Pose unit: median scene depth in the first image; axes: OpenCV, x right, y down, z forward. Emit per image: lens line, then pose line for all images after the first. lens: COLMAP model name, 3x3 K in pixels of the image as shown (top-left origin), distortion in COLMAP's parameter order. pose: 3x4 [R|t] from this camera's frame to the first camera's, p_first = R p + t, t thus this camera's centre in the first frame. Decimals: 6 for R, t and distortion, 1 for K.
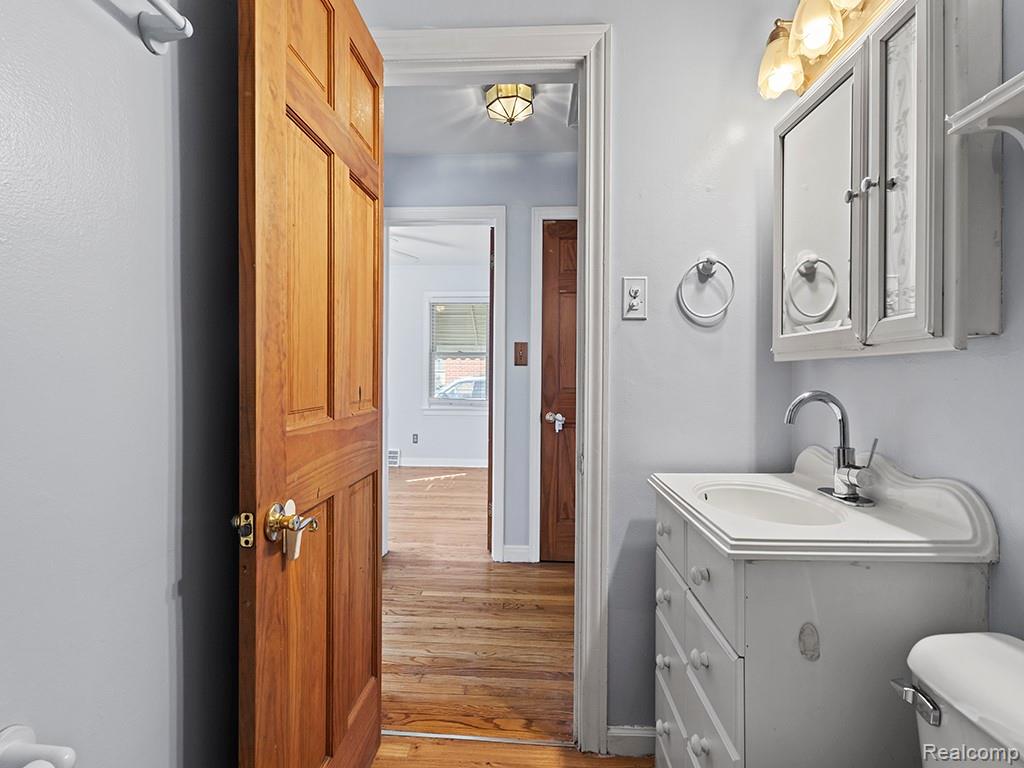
lens RADIAL K [[505.2, 0, 510.0], [0, 505.2, 380.2], [0, 0, 1]] dist [-0.000020, -0.000011]
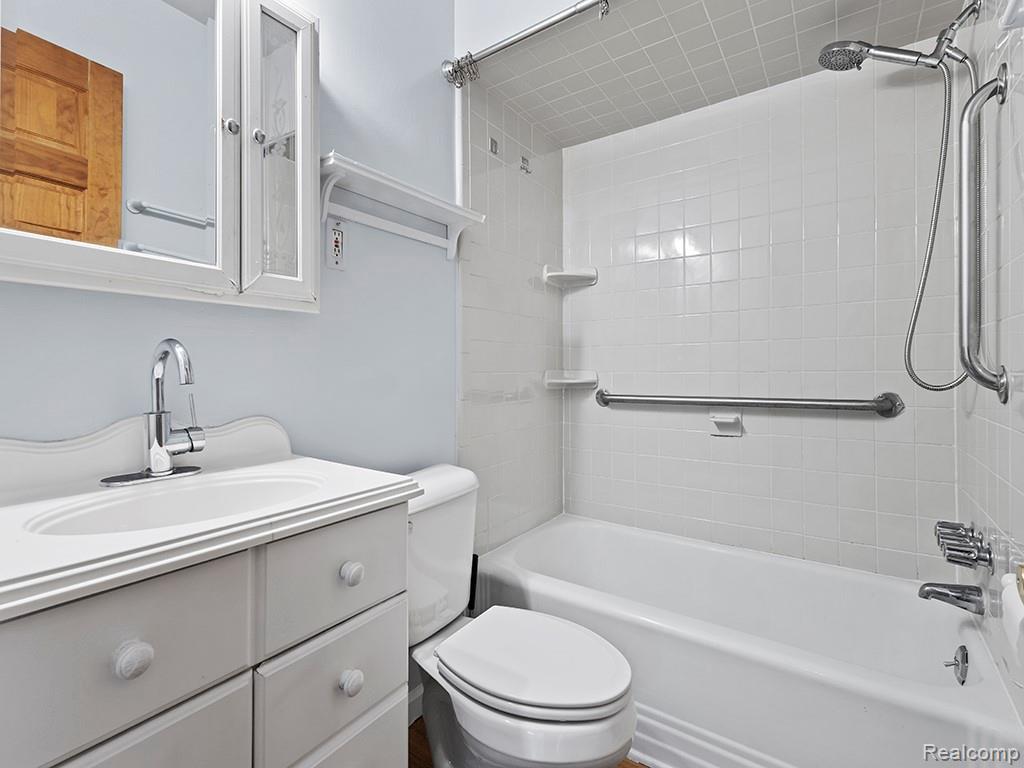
lens RADIAL K [[505.2, 0, 512.7], [0, 505.2, 380.1], [0, 0, 1]] dist [-0.000020, -0.000011]
pose [[-0.827744, -0.010793, 0.561003, -0.249855], [-0.004504, 0.999911, 0.012592, 0.070436], [-0.561088, 0.007896, -0.827718, 1.358296]]
